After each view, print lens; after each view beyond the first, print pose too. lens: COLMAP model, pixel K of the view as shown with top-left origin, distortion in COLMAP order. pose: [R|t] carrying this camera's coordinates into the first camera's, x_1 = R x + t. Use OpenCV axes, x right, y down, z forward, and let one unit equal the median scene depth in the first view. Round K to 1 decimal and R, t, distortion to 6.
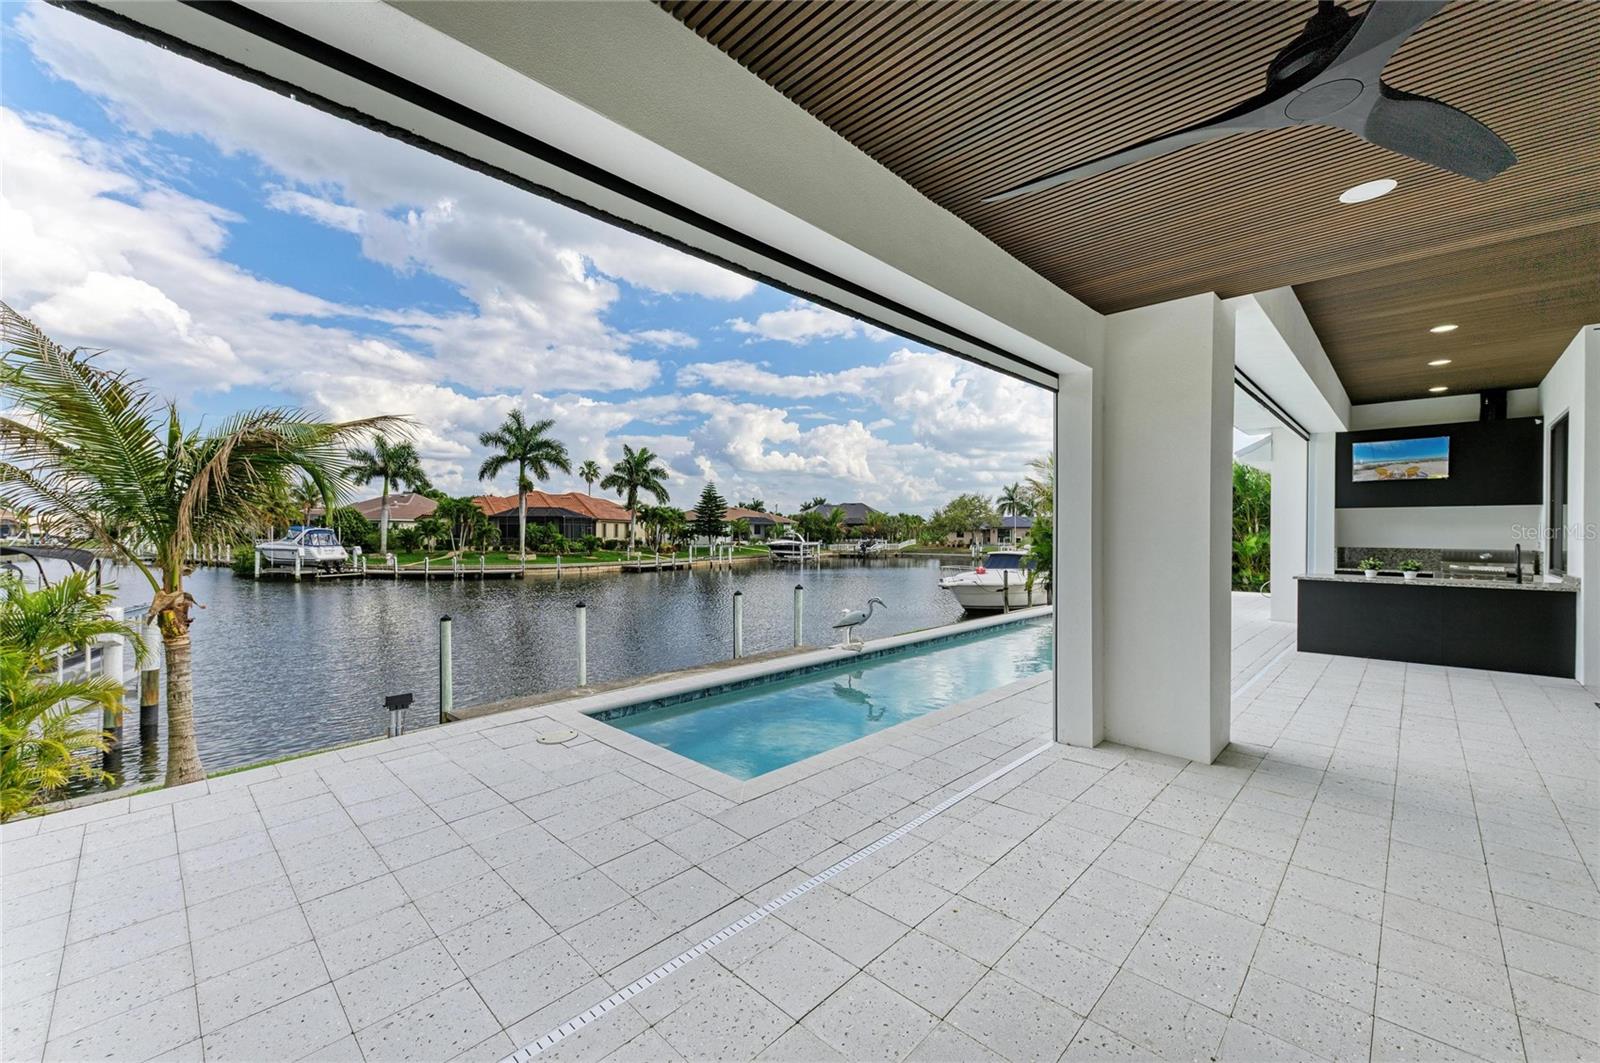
lens RADIAL K [[632.7, 0, 795.2], [0, 632.7, 532.7], [0, 0, 1]] dist [0.021675, -0.004120]
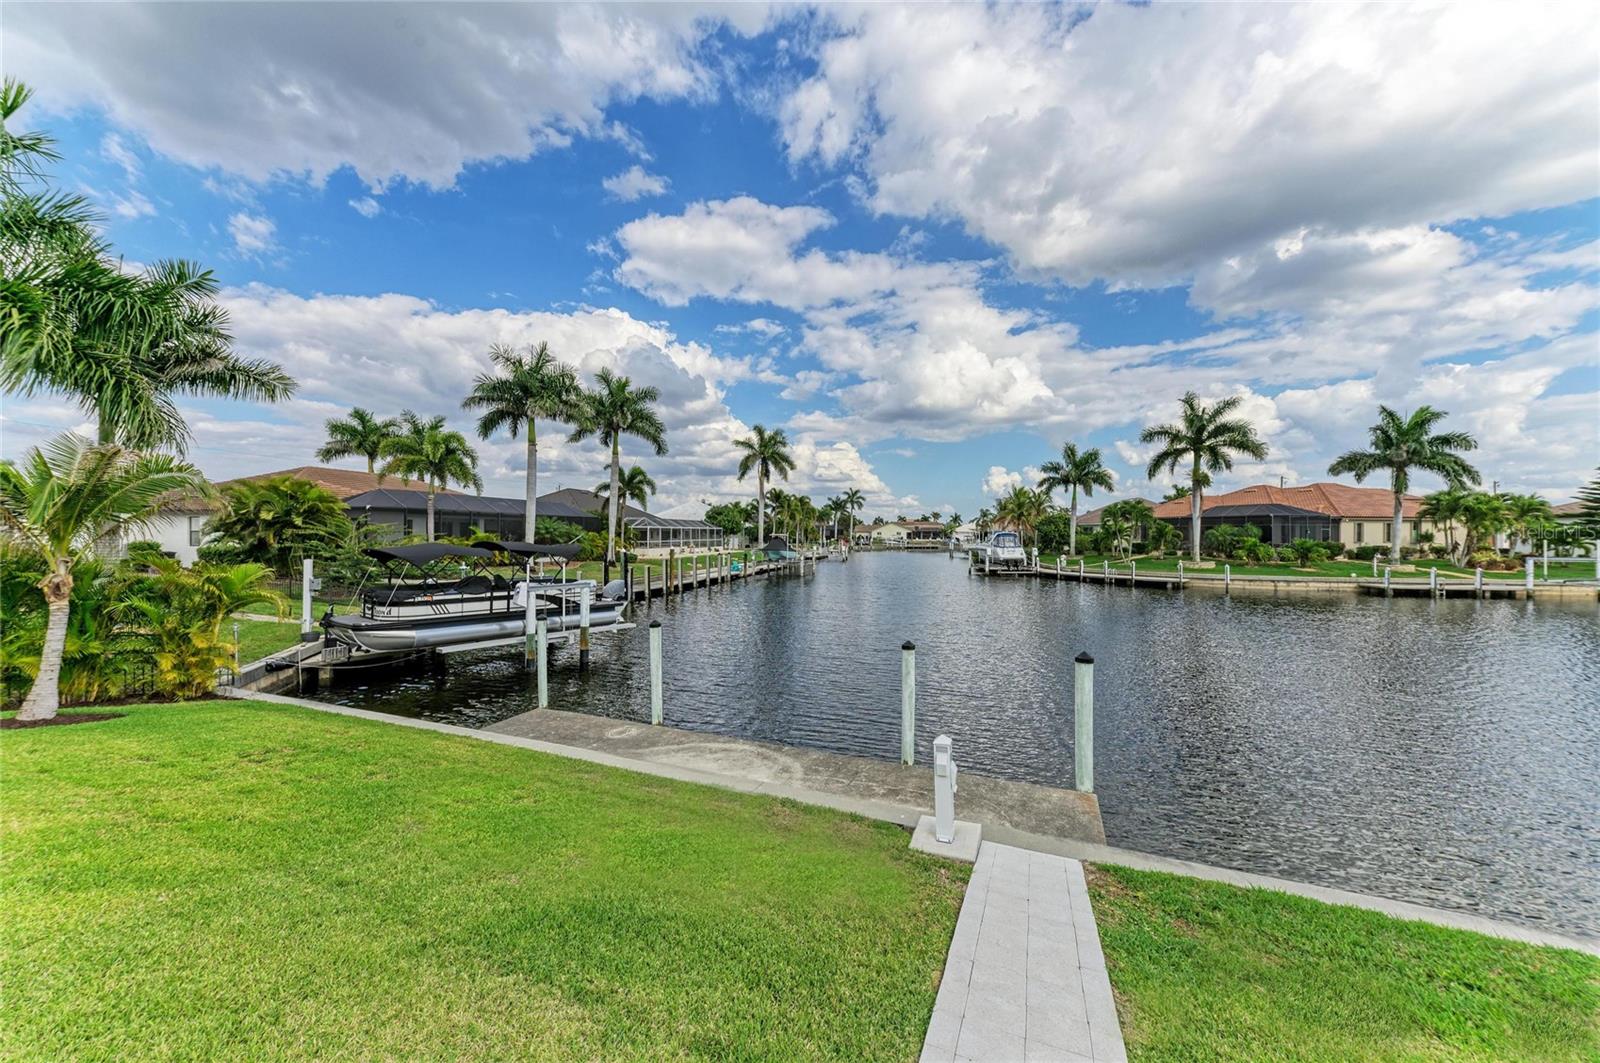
lens RADIAL K [[580.8, 0, 799.2], [0, 580.8, 529.9], [0, 0, 1]] dist [0.019946, -0.003618]
pose [[0.369145, -0.009928, -0.929319, 0.093888], [0.000447, 0.999945, -0.010505, 0.000132], [0.929372, 0.003462, 0.369129, 0.196696]]
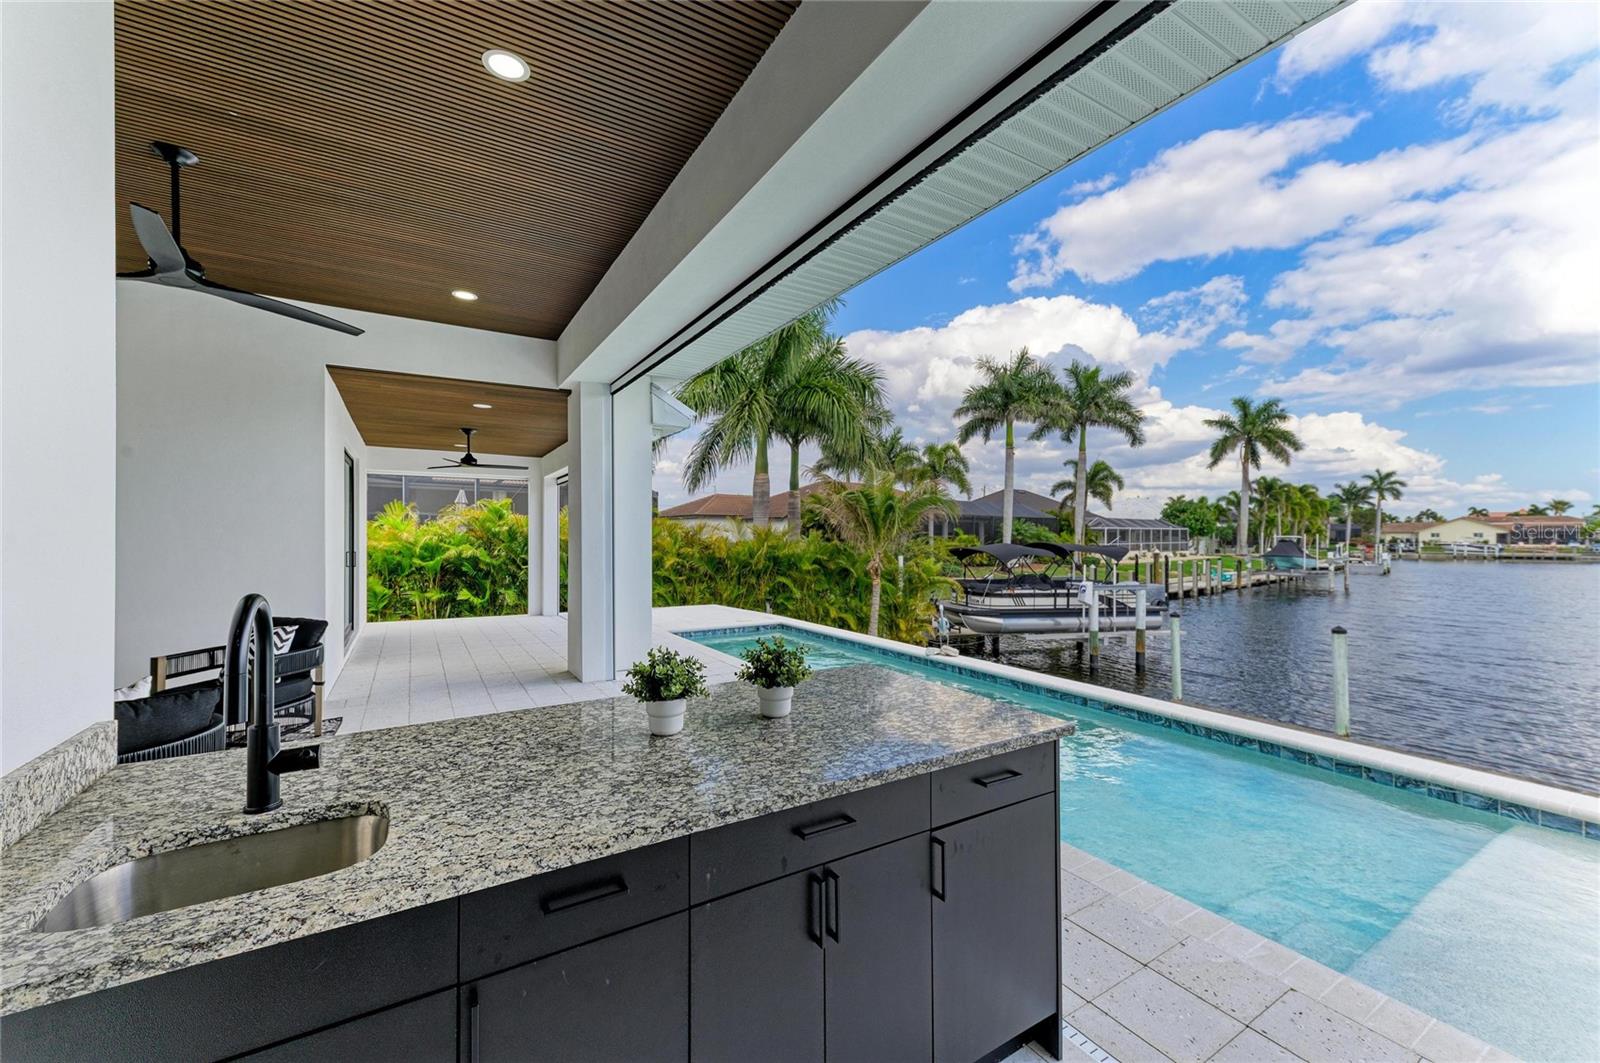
lens RADIAL K [[632.7, 0, 805.3], [0, 632.7, 522.9], [0, 0, 1]] dist [0.021675, -0.004120]
pose [[-0.240086, -0.022046, -0.970501, 0.128483], [-0.002122, 0.999752, -0.022185, 0.000228], [0.970749, -0.003267, -0.240074, 0.121351]]
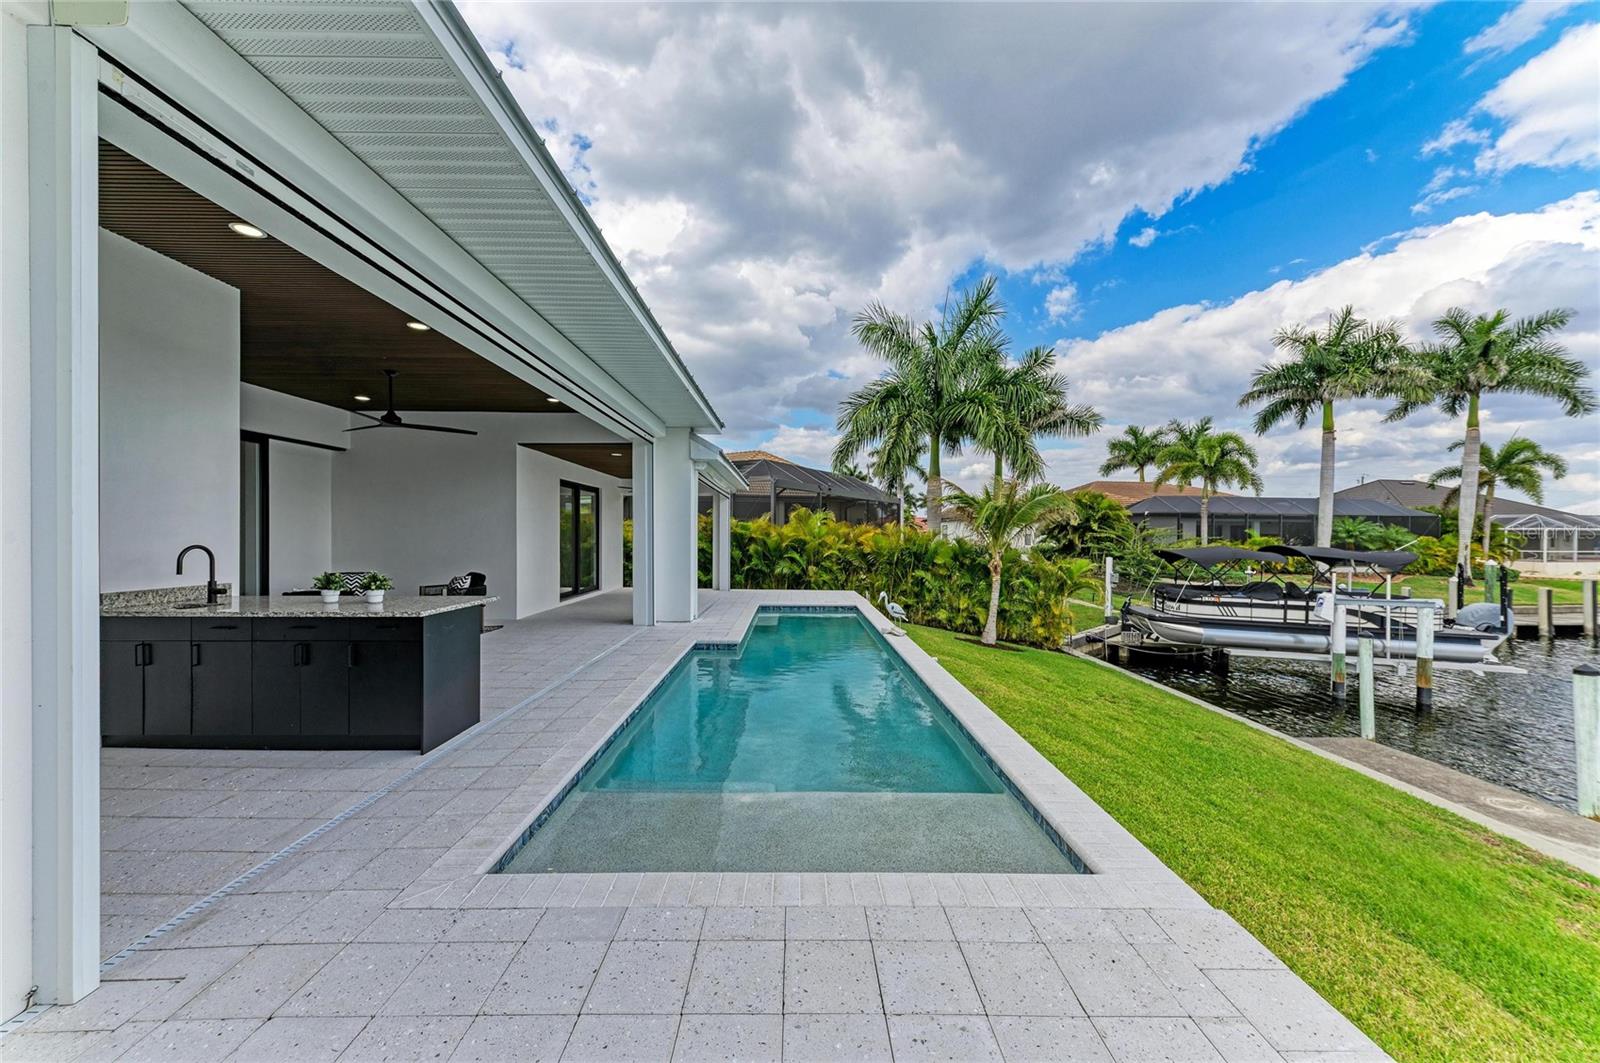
lens RADIAL K [[580.8, 0, 800.6], [0, 580.8, 537.0], [0, 0, 1]] dist [0.019946, -0.003618]
pose [[-0.694953, -0.006300, -0.719028, 0.115259], [-0.010618, 0.999943, 0.001502, 0.000765], [0.718977, 0.008678, -0.694980, 0.189973]]
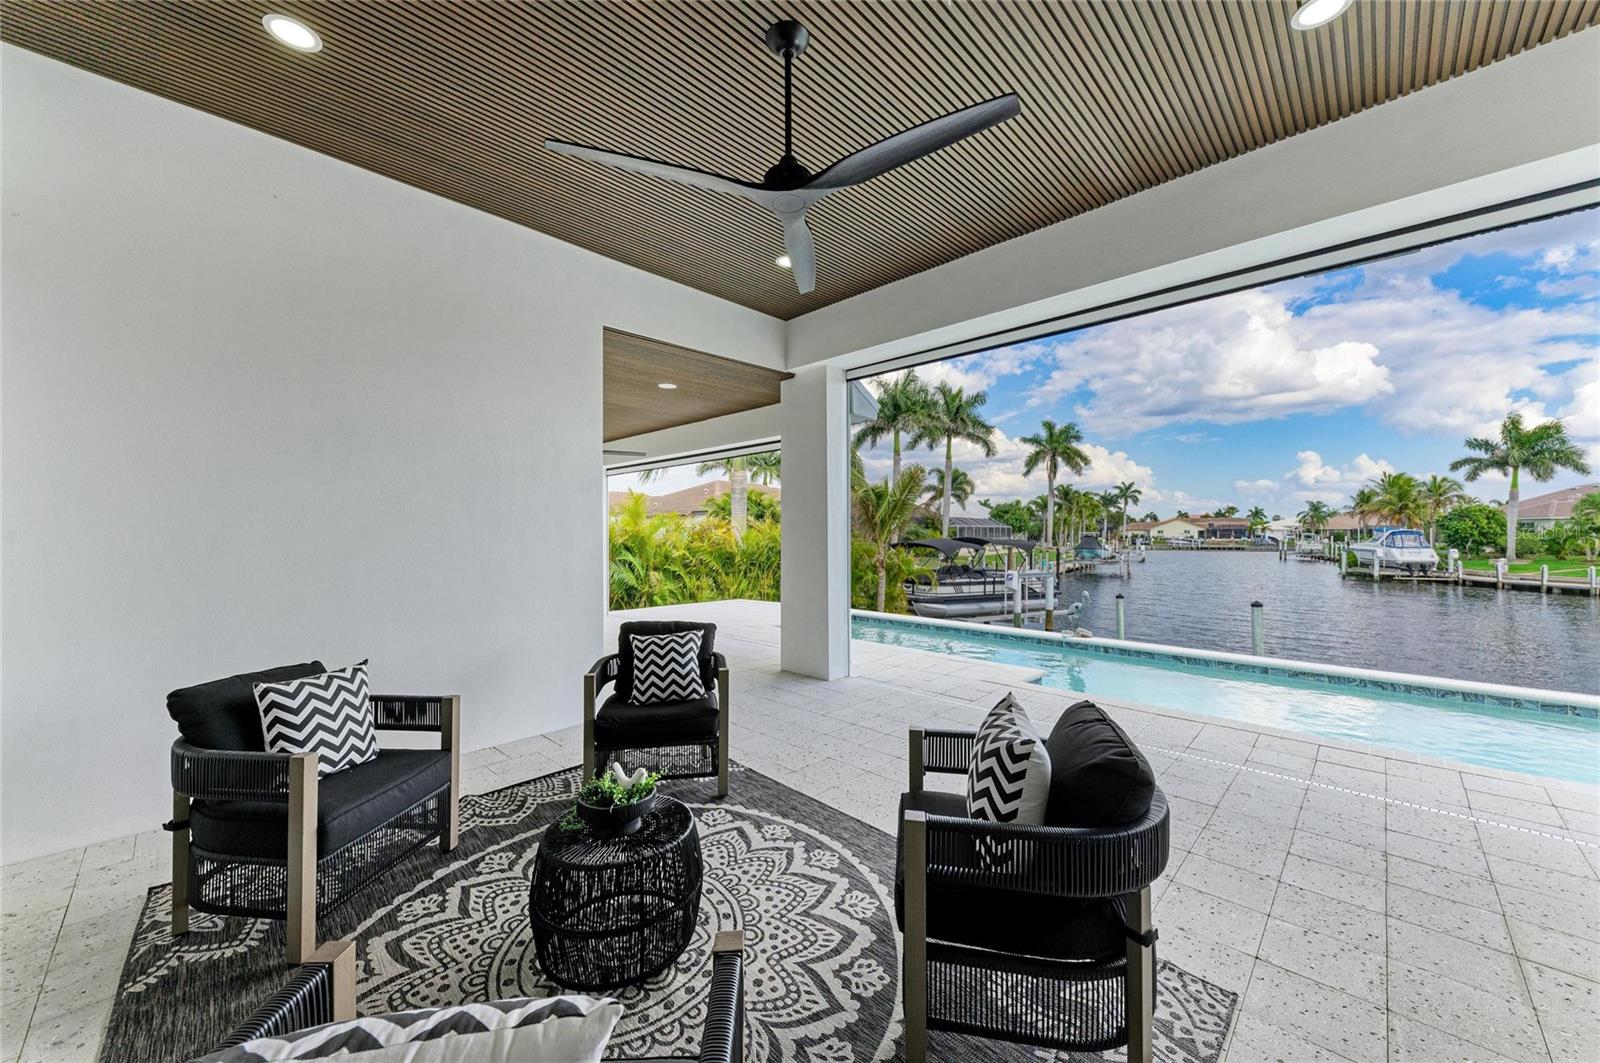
lens RADIAL K [[580.8, 0, 801.5], [0, 580.8, 524.7], [0, 0, 1]] dist [0.019946, -0.003618]
pose [[0.000222, -0.017583, -0.999845, 0.127877], [0.000714, 0.999845, -0.017582, 0.001240], [1.000000, -0.000710, 0.000235, 0.061576]]
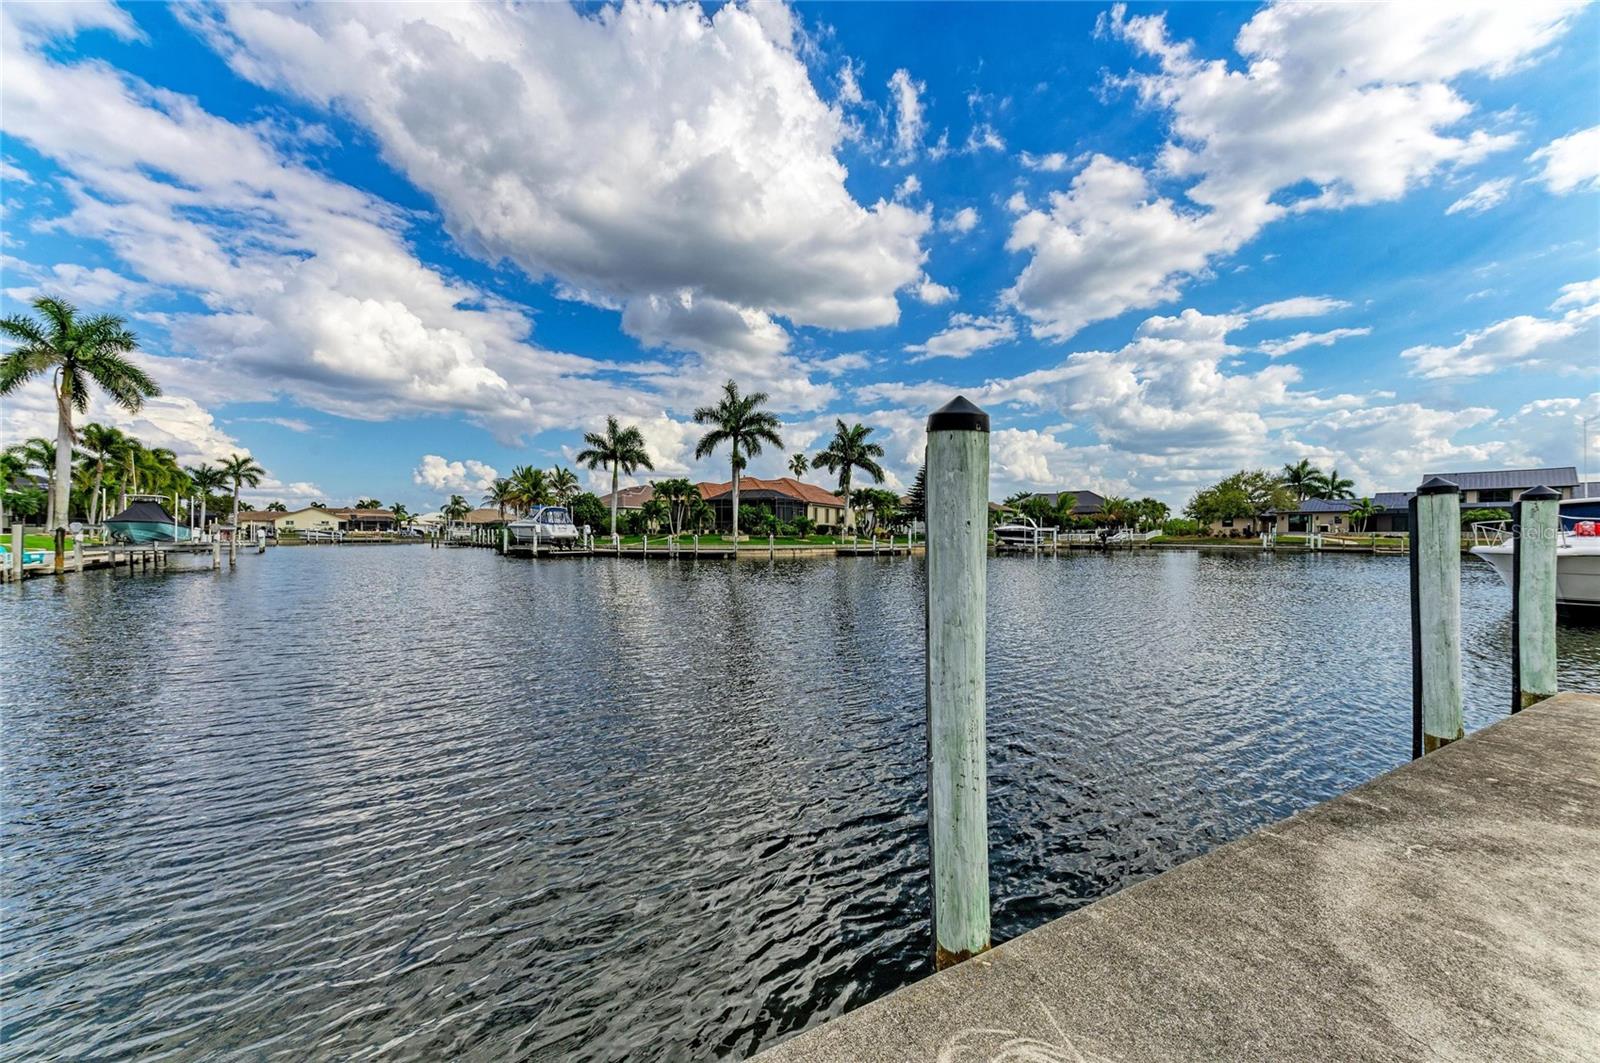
lens RADIAL K [[580.8, 0, 800.3], [0, 580.8, 553.8], [0, 0, 1]] dist [0.019946, -0.003618]
pose [[0.953899, 0.009227, -0.299986, -0.068599], [0.000177, 0.999510, 0.031304, 0.031761], [0.300127, -0.029914, 0.953430, 0.179419]]
